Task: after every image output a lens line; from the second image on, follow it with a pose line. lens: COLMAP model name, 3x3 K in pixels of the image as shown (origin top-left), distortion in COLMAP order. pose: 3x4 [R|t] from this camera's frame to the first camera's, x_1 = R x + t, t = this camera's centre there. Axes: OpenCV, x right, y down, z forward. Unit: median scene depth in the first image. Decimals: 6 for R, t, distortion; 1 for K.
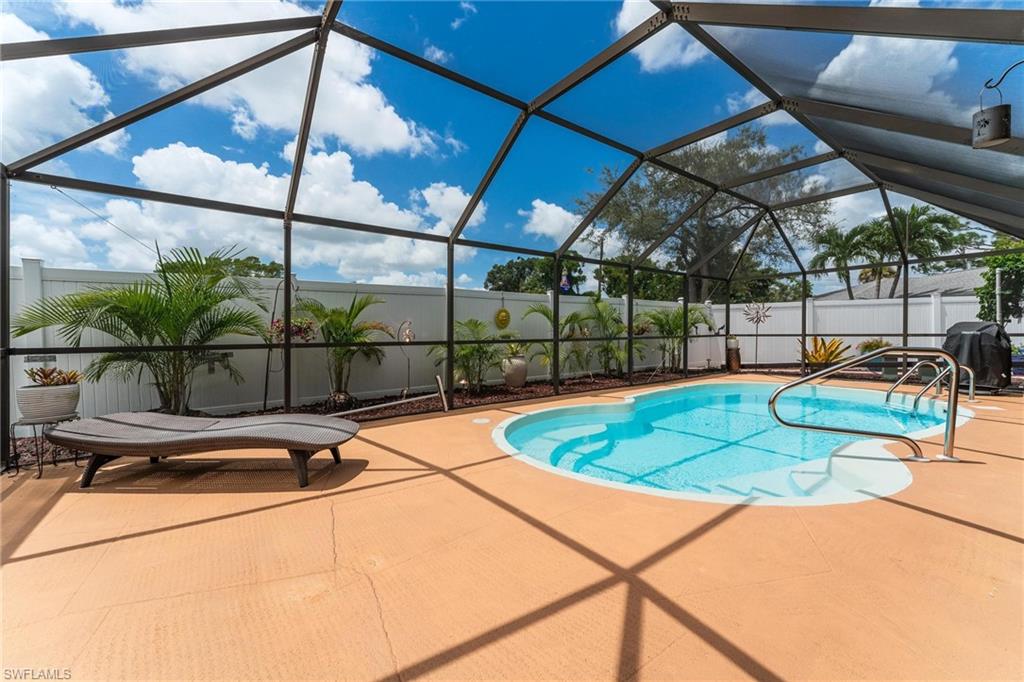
lens RADIAL K [[415.6, 0, 508.1], [0, 415.6, 337.3], [0, 0, 1]] dist [0.001405, -0.000187]
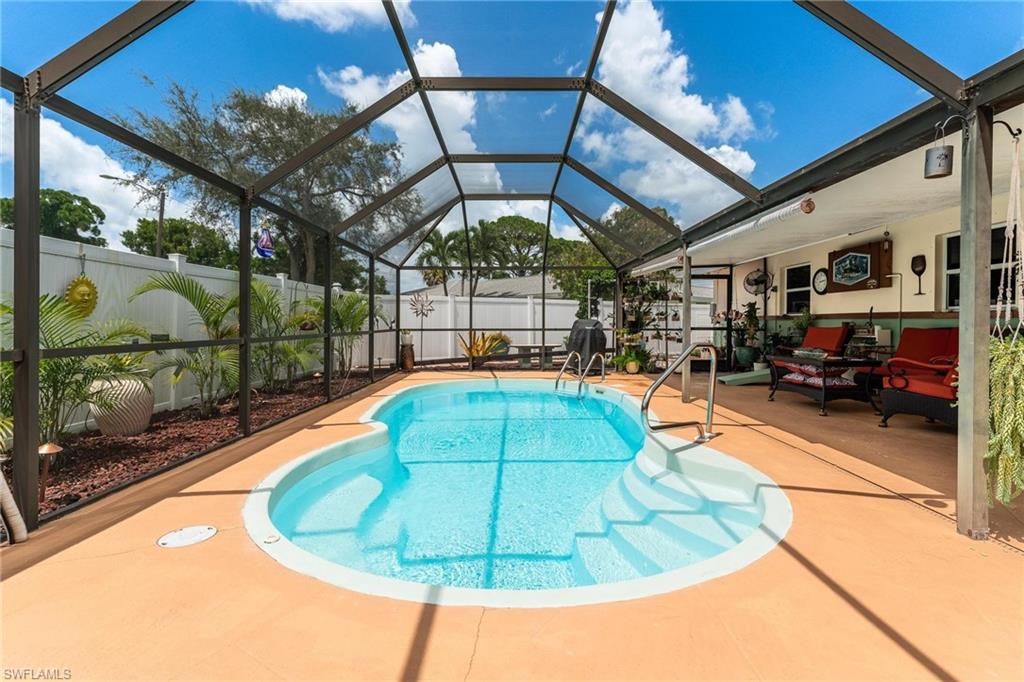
lens RADIAL K [[465.8, 0, 517.4], [0, 465.8, 327.2], [0, 0, 1]] dist [0.001056, -0.000621]
pose [[0.598620, 0.001480, 0.801032, -0.113945], [0.003599, 0.999983, -0.004537, -0.004985], [-0.801025, 0.005599, 0.598605, 0.202890]]
